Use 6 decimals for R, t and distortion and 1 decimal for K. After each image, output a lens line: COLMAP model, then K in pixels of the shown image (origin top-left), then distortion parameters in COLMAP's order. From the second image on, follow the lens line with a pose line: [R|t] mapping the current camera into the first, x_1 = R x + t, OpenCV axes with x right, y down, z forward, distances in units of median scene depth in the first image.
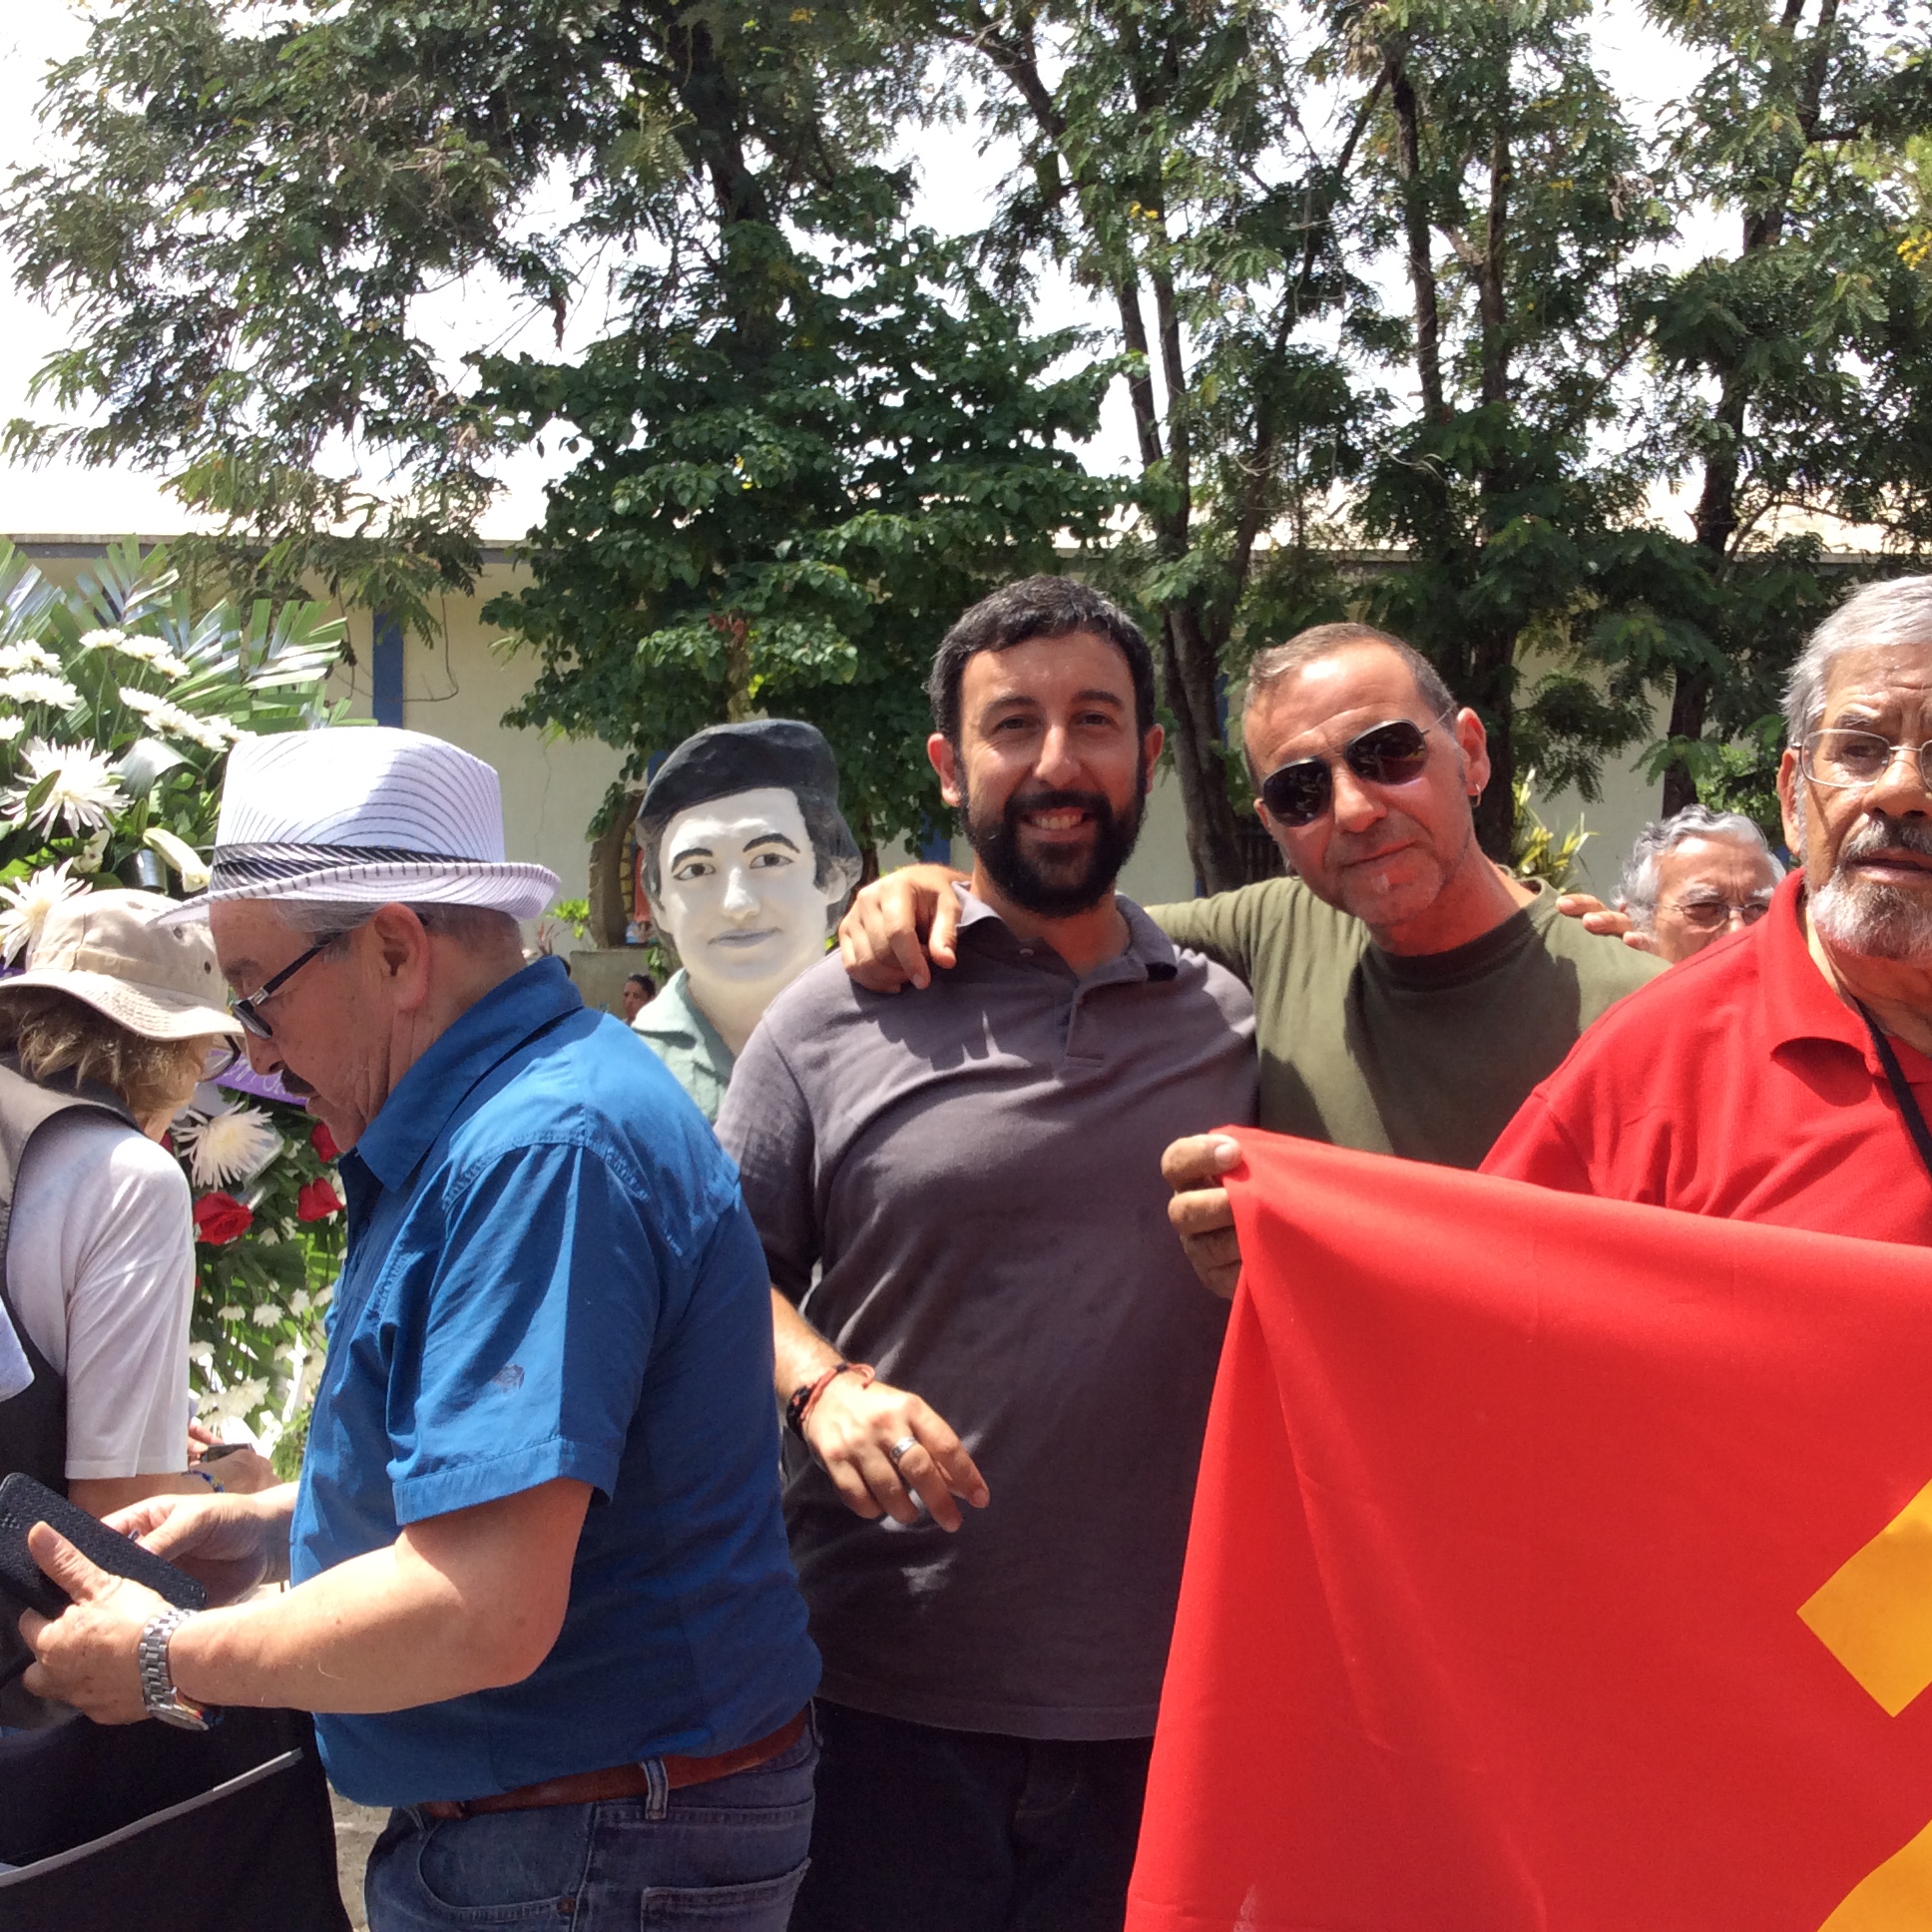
lens RADIAL K [[2249.3, 0, 943.0], [0, 2249.3, 962.4], [0, 0, 1]] dist [0.033429, -0.225008]
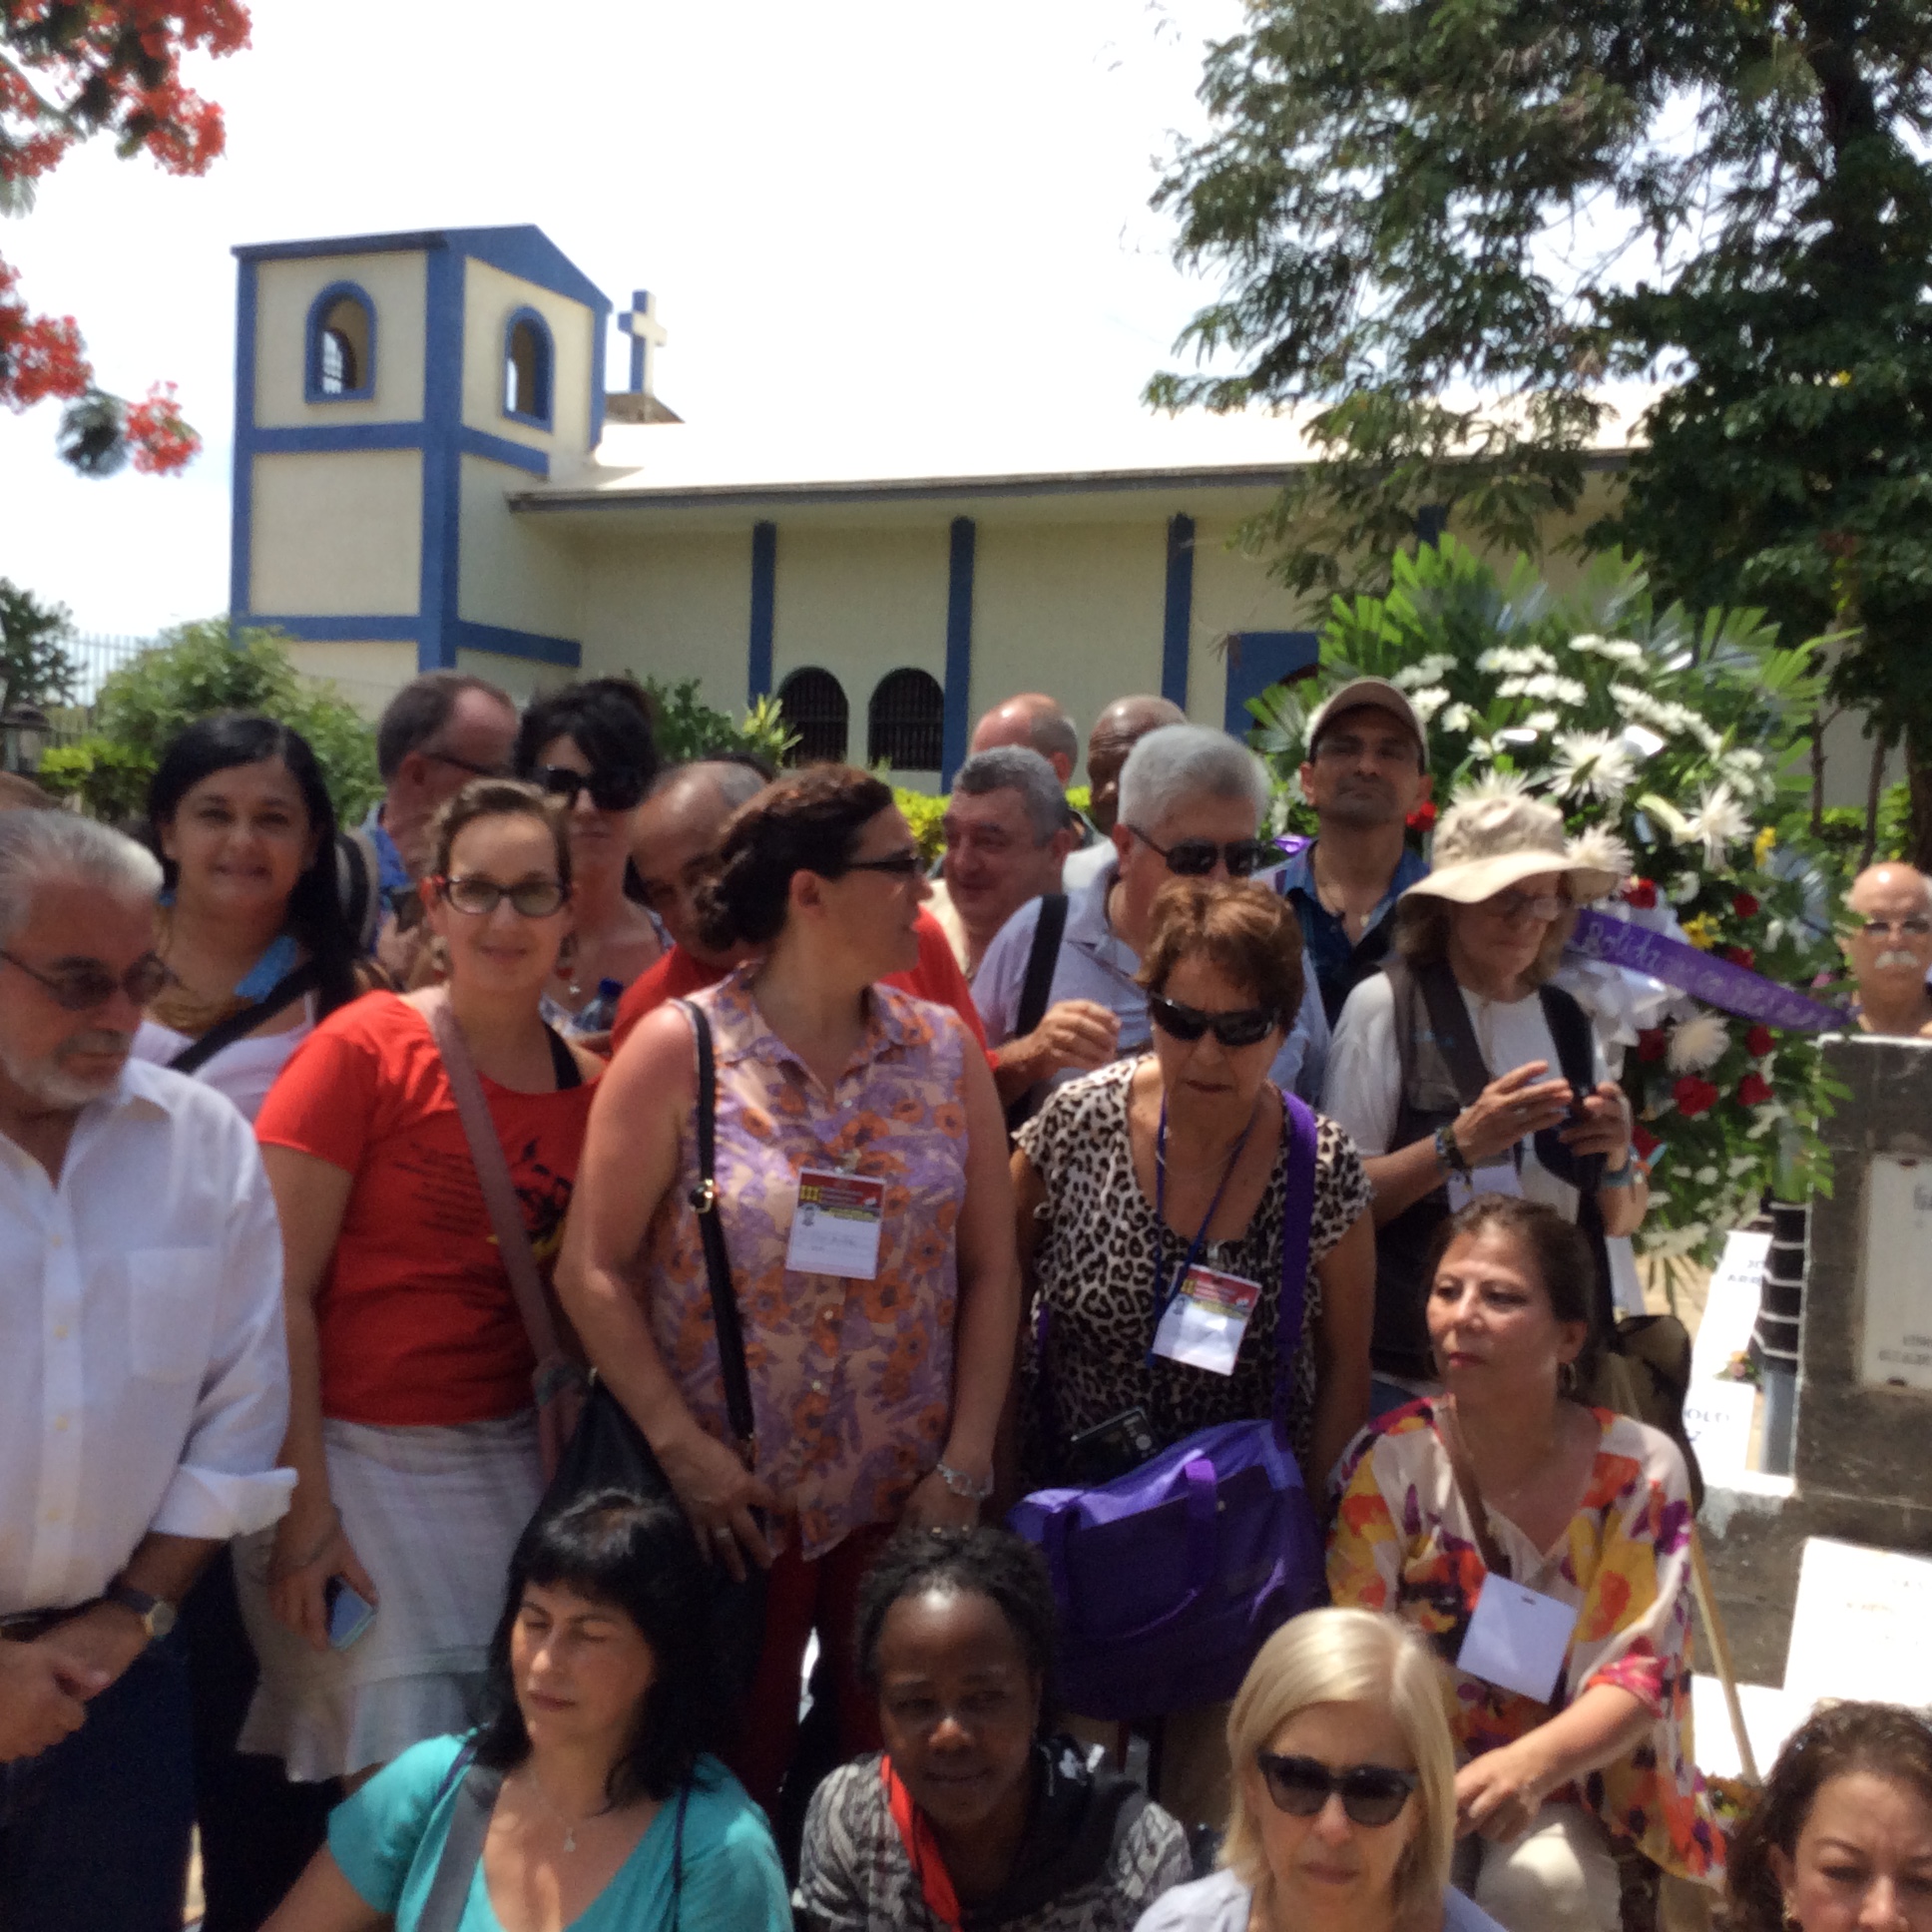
lens RADIAL K [[2292.3, 0, 966.0], [0, 2292.3, 966.0], [0, 0, 1]] dist [0.005226, -0.166832]
pose [[0.919461, 0.041831, -0.390950, -0.040936], [-0.023521, 0.998395, 0.051511, -0.004493], [0.392477, -0.038167, 0.918970, -0.075382]]
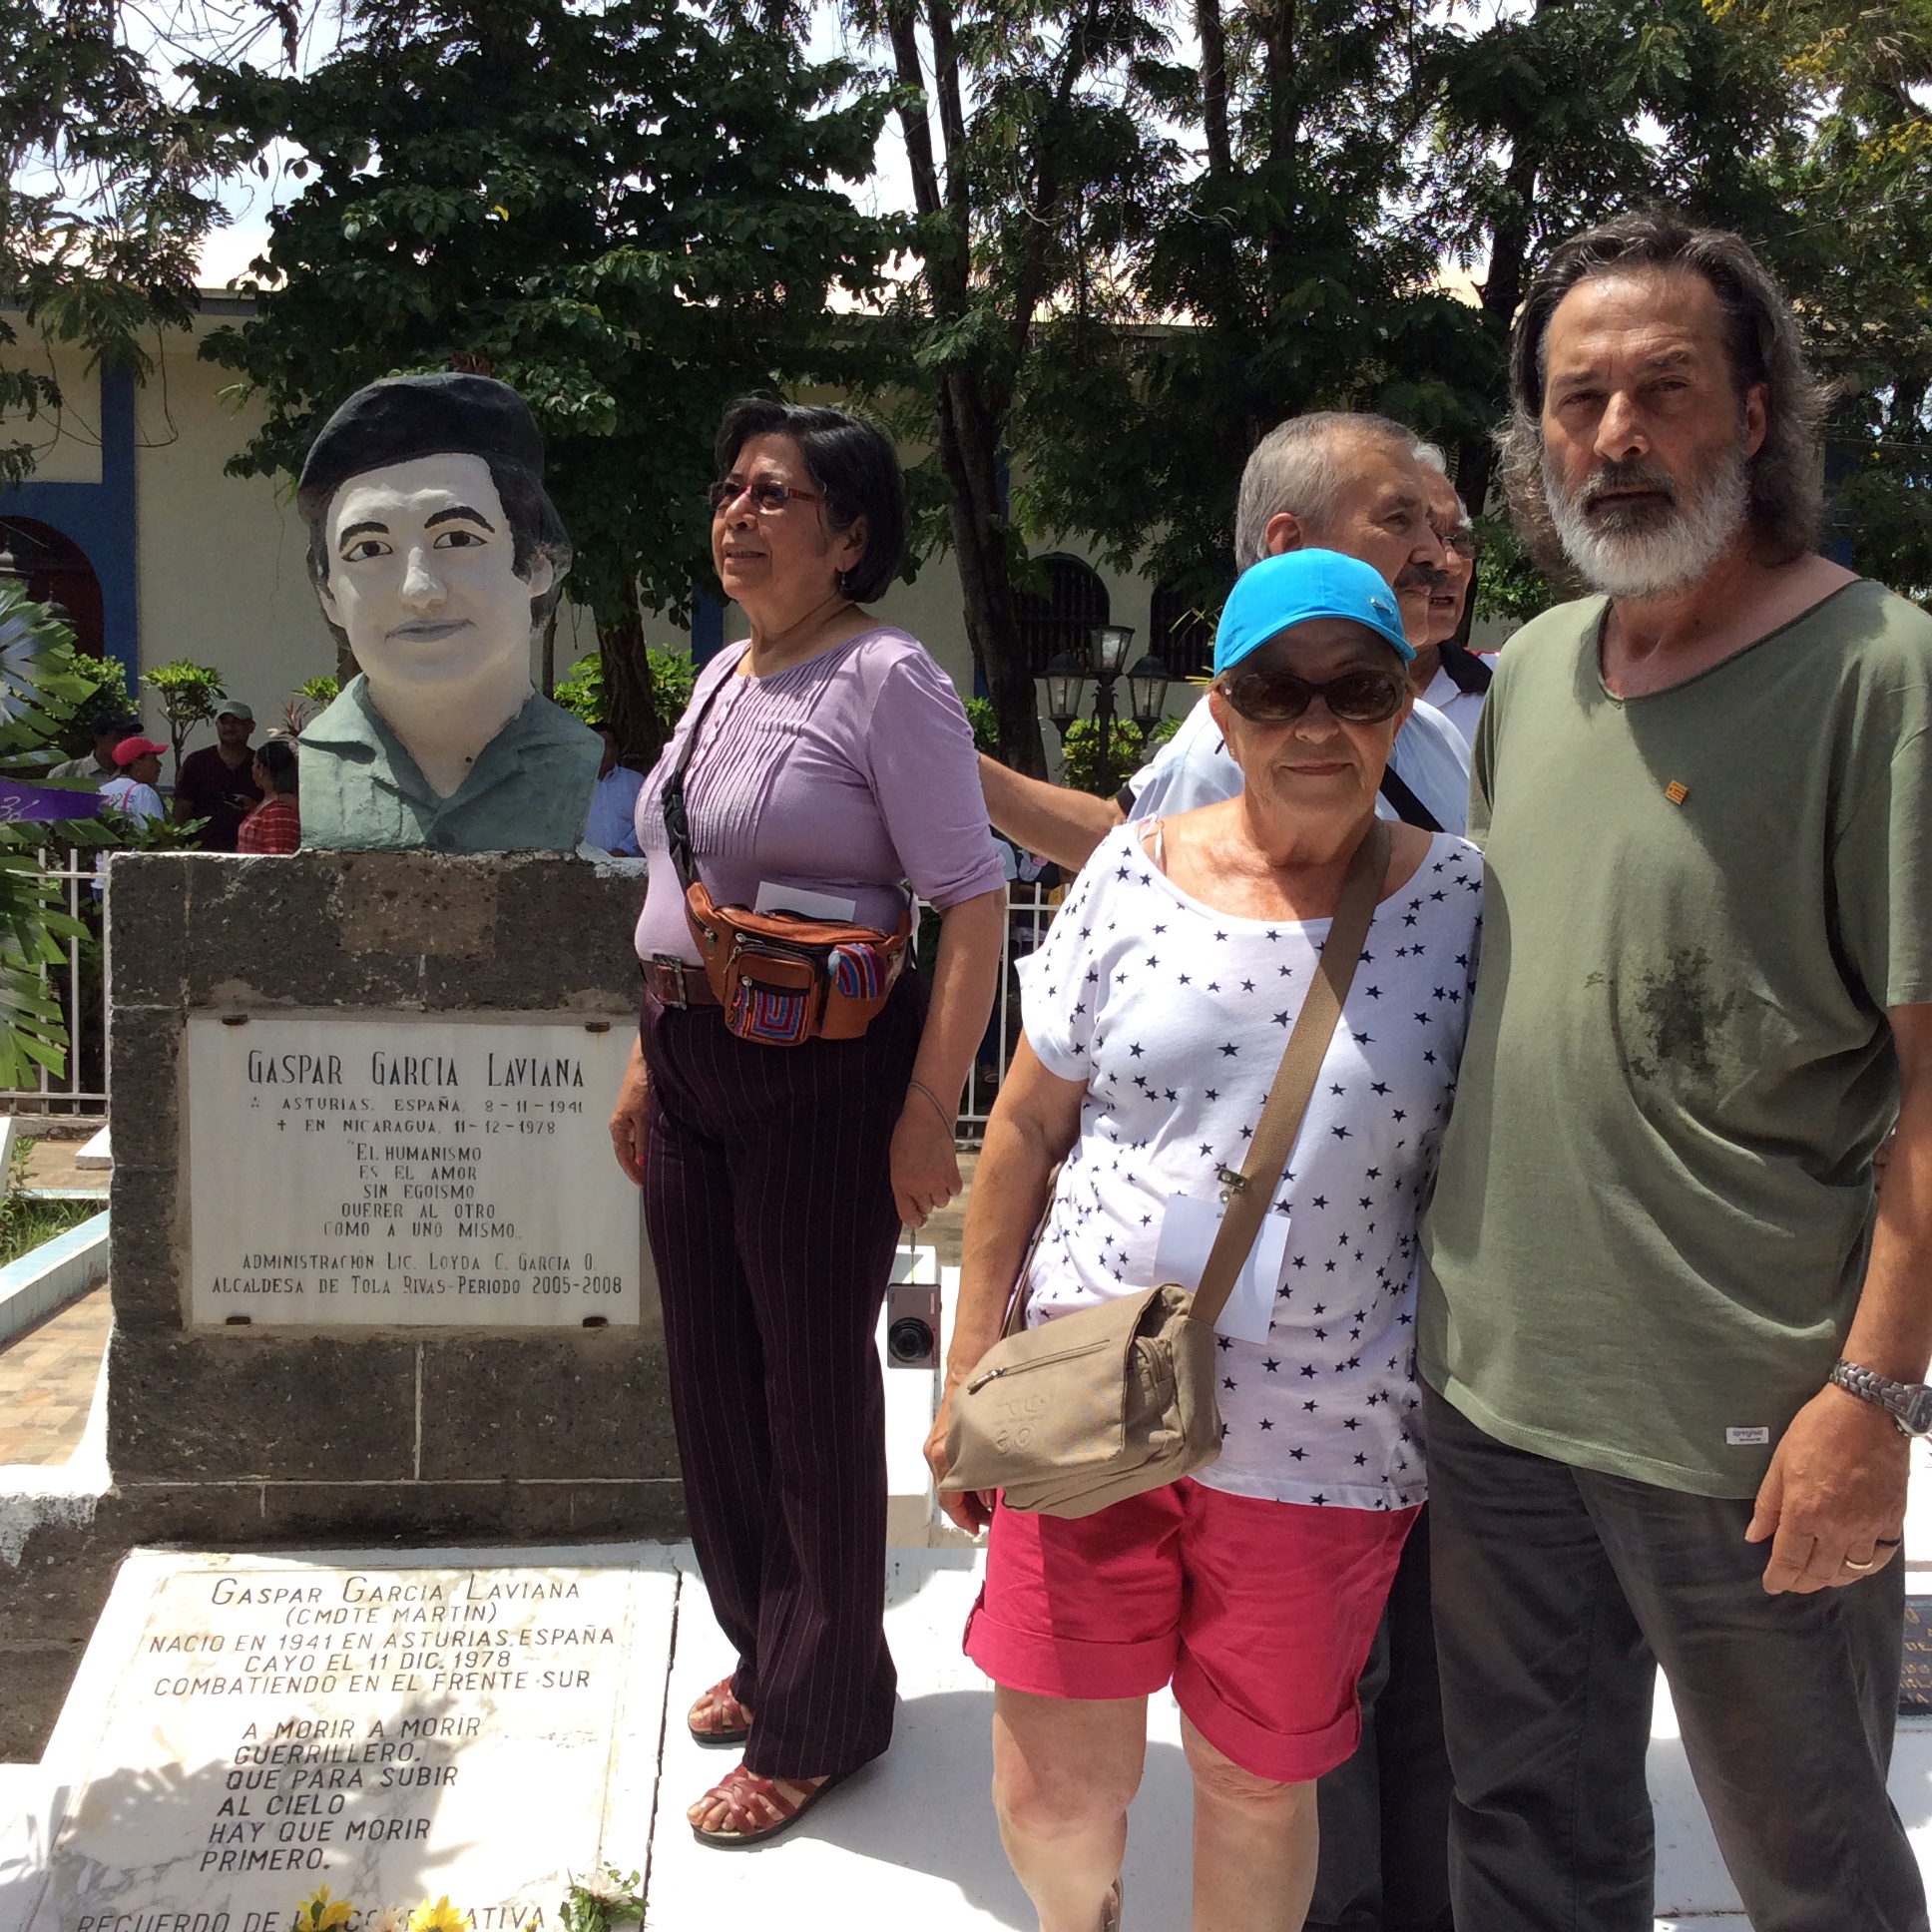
lens RADIAL K [[2249.3, 0, 943.0], [0, 2249.3, 962.4], [0, 0, 1]] dist [0.033429, -0.225008]
pose [[0.995308, -0.005862, 0.096584, 0.005834], [-0.002771, 0.996027, 0.089003, 0.009935], [-0.096722, -0.088853, 0.991337, 0.034496]]
